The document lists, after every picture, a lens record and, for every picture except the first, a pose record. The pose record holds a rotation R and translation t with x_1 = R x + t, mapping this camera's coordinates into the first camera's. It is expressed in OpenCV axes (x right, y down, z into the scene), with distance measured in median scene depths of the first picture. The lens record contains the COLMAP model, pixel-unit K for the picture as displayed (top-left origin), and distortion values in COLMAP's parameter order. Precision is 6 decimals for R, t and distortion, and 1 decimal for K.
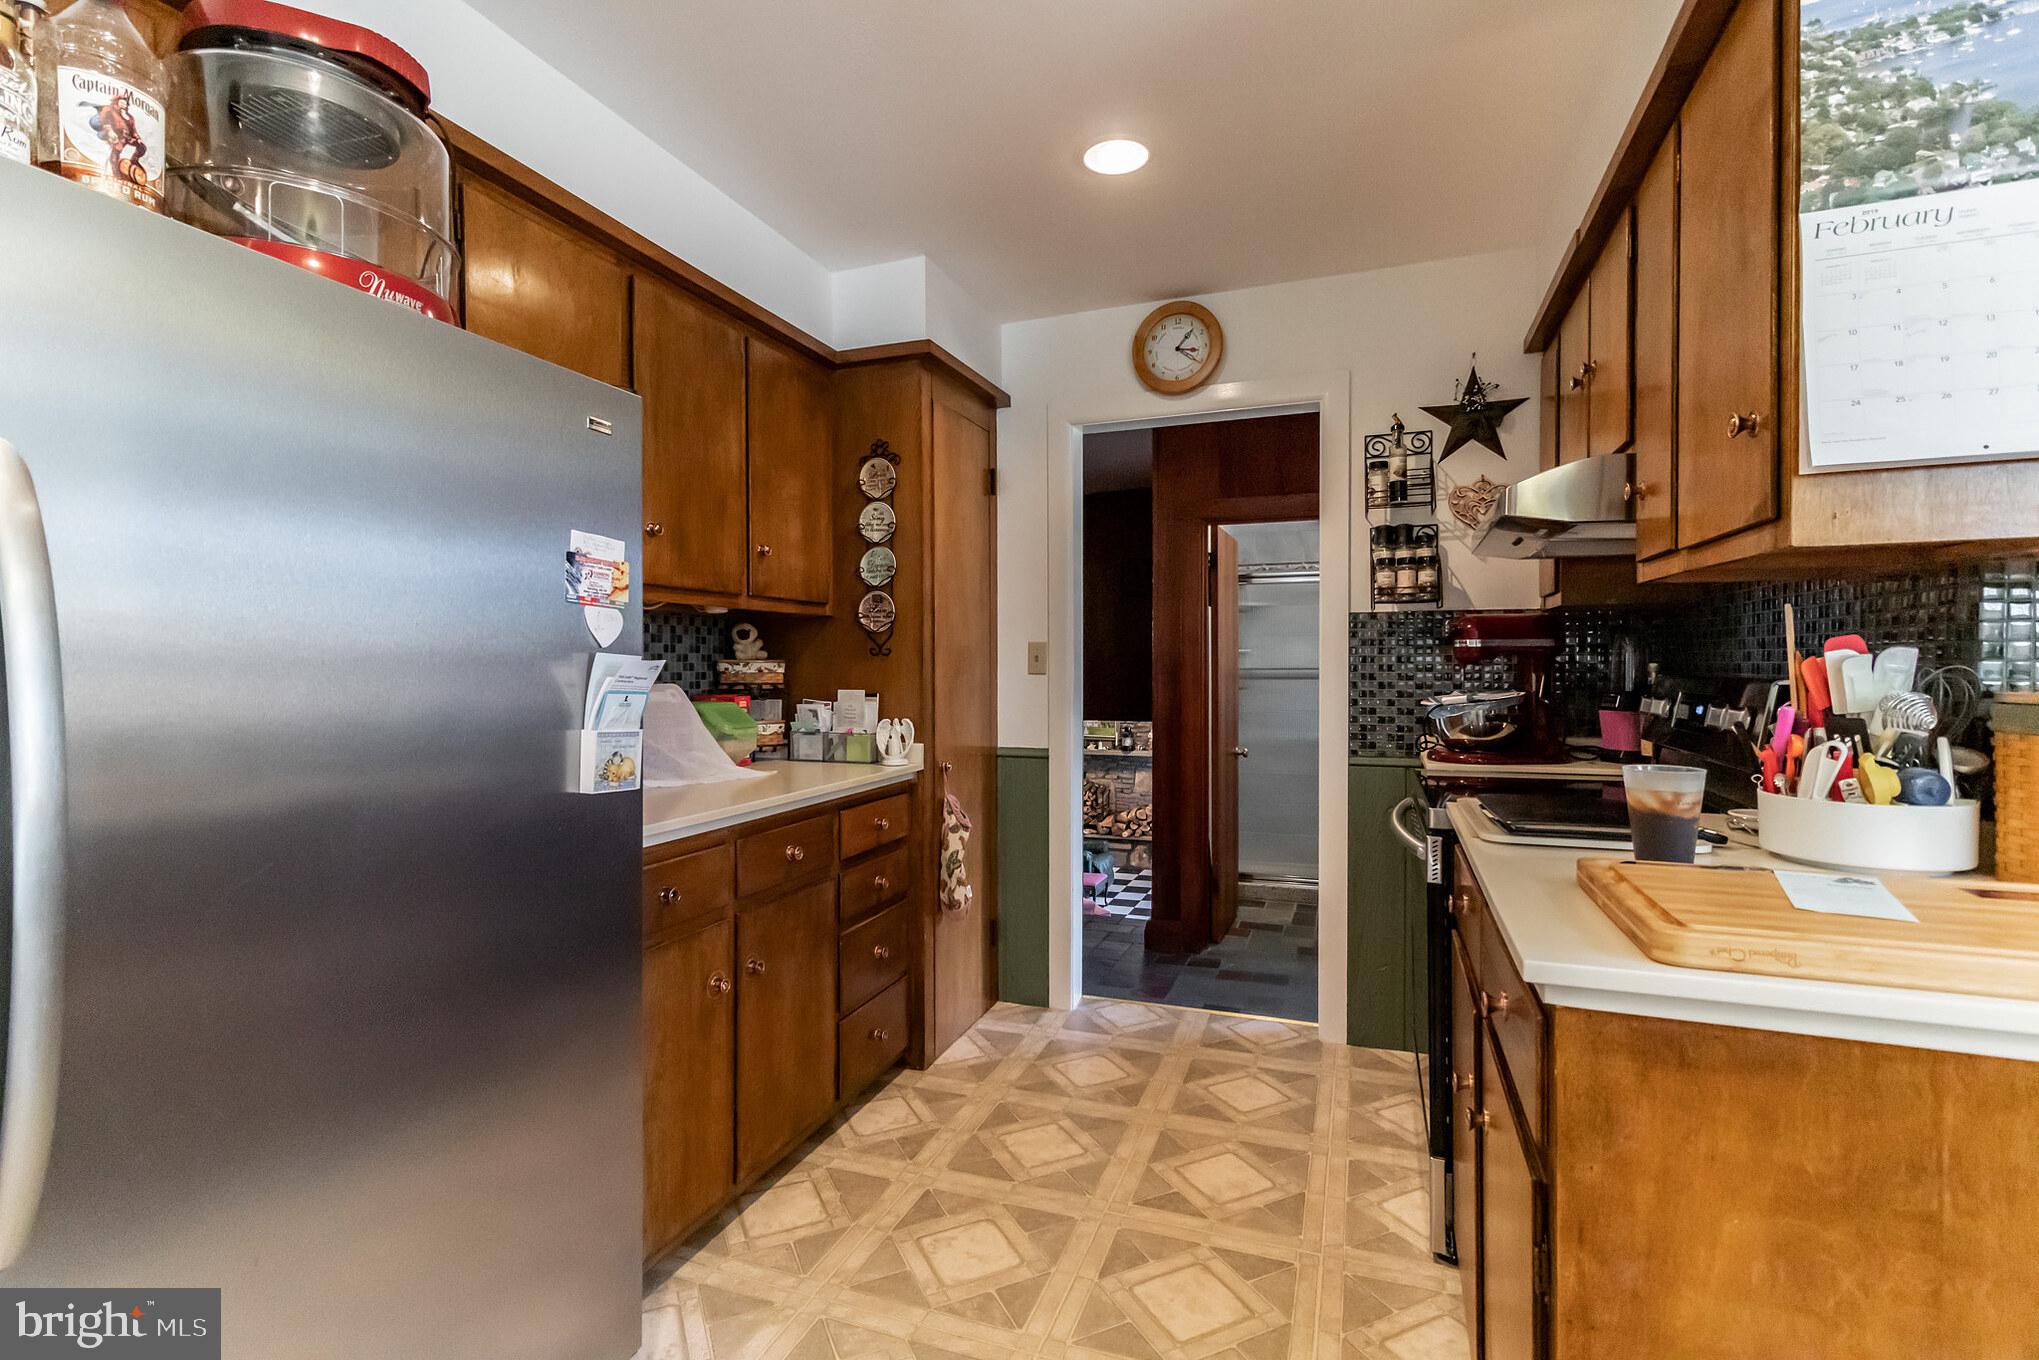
lens RADIAL K [[937.5, 0, 1017.3], [0, 937.5, 677.6], [0, 0, 1]] dist [0.009831, -0.000046]
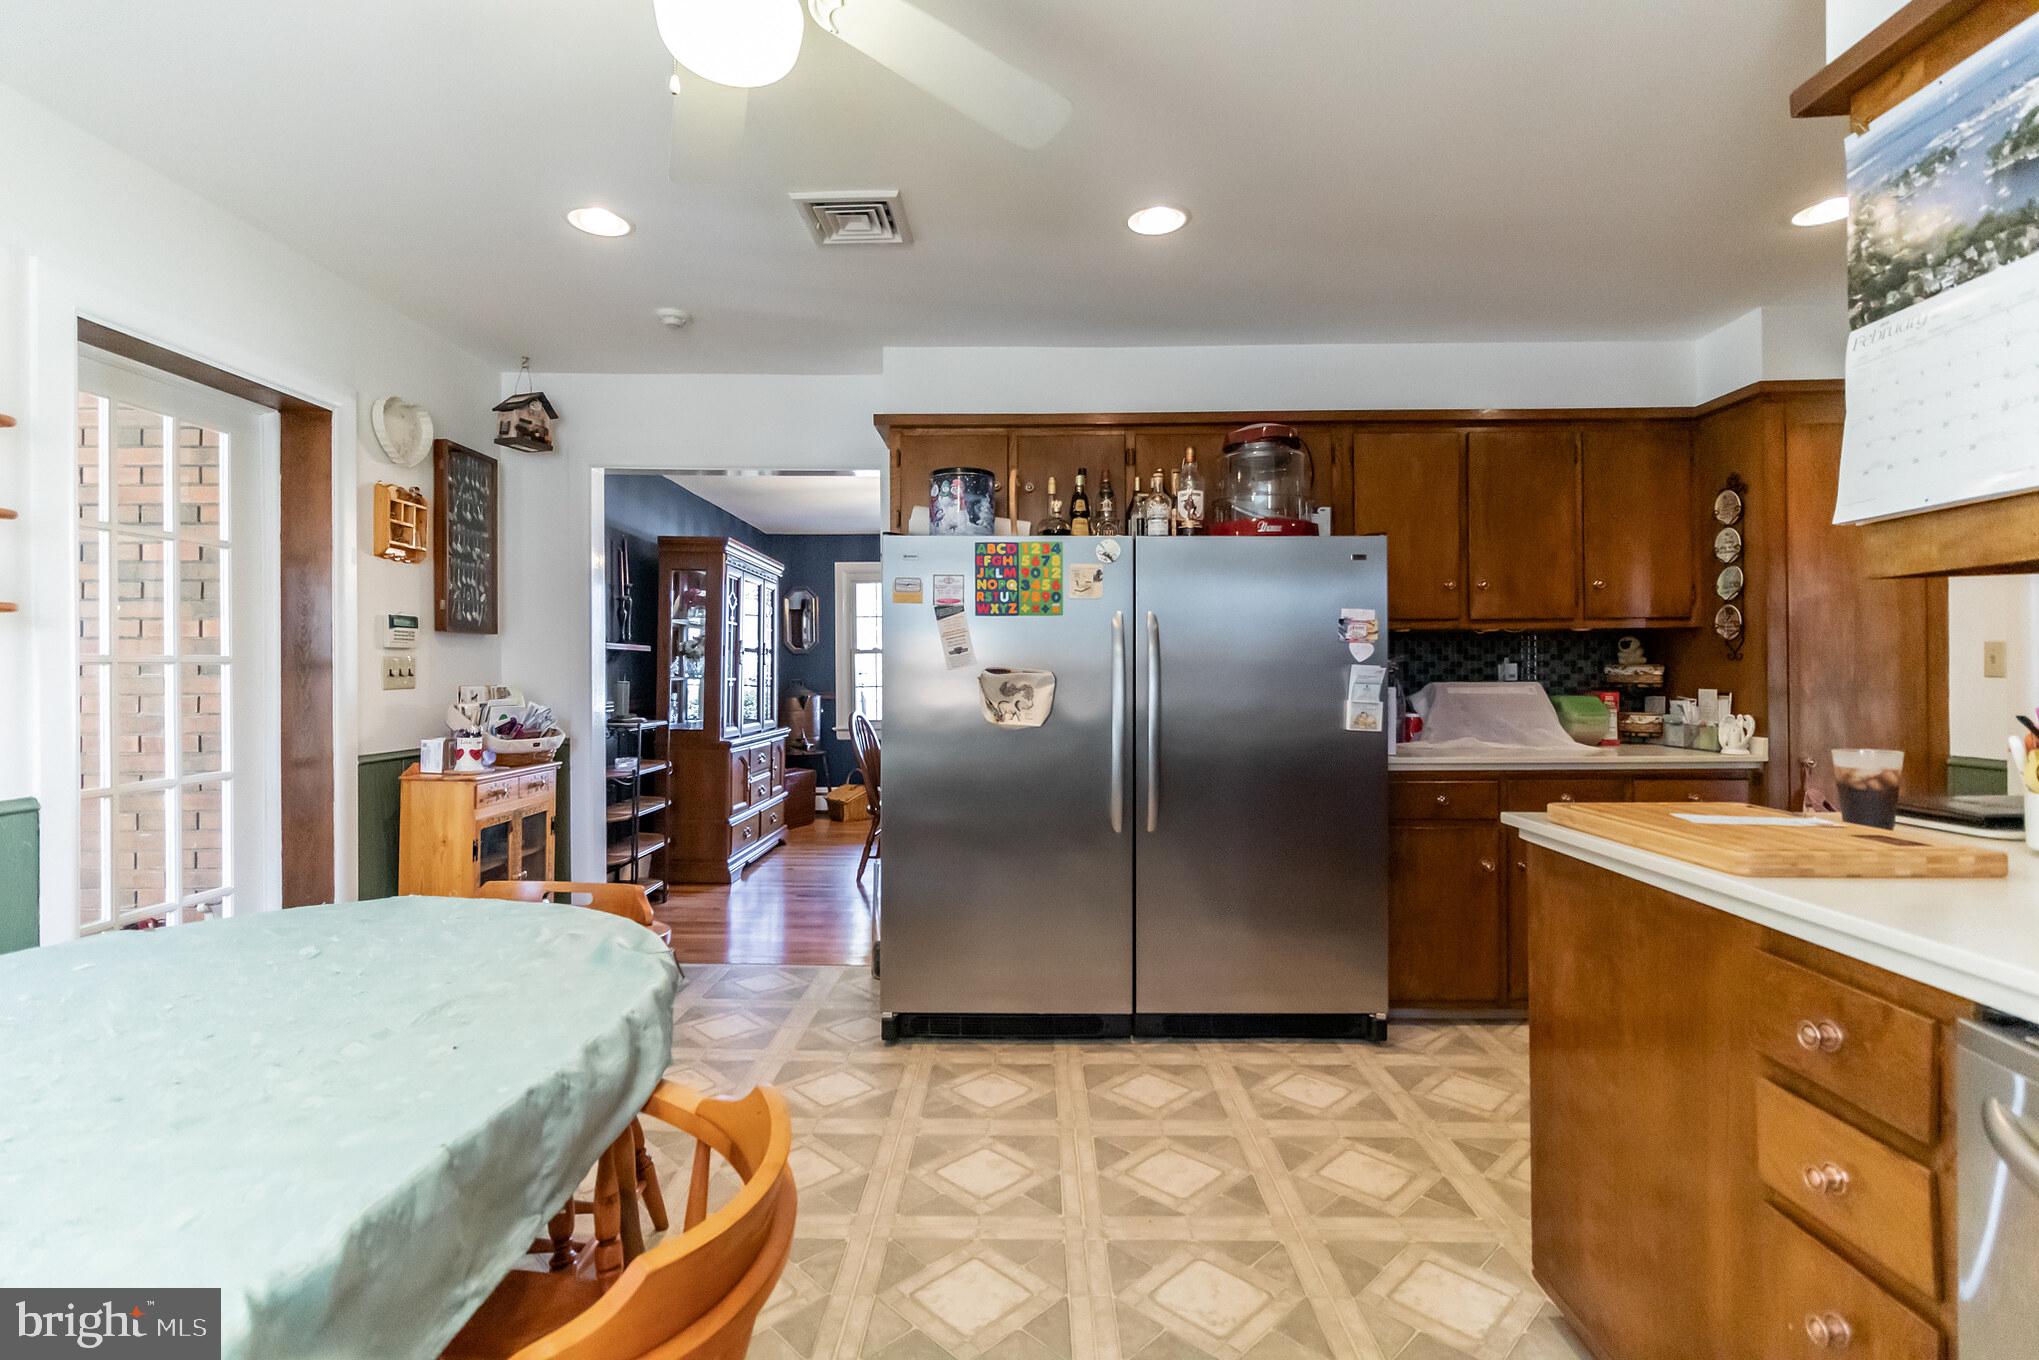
lens RADIAL K [[937.5, 0, 1020.0], [0, 937.5, 675.3], [0, 0, 1]] dist [0.009831, -0.000046]
pose [[0.328313, 0.003348, -0.944563, 0.680133], [-0.007213, 0.999973, 0.001038, 0.000542], [0.944541, 0.006473, 0.328329, -0.215903]]
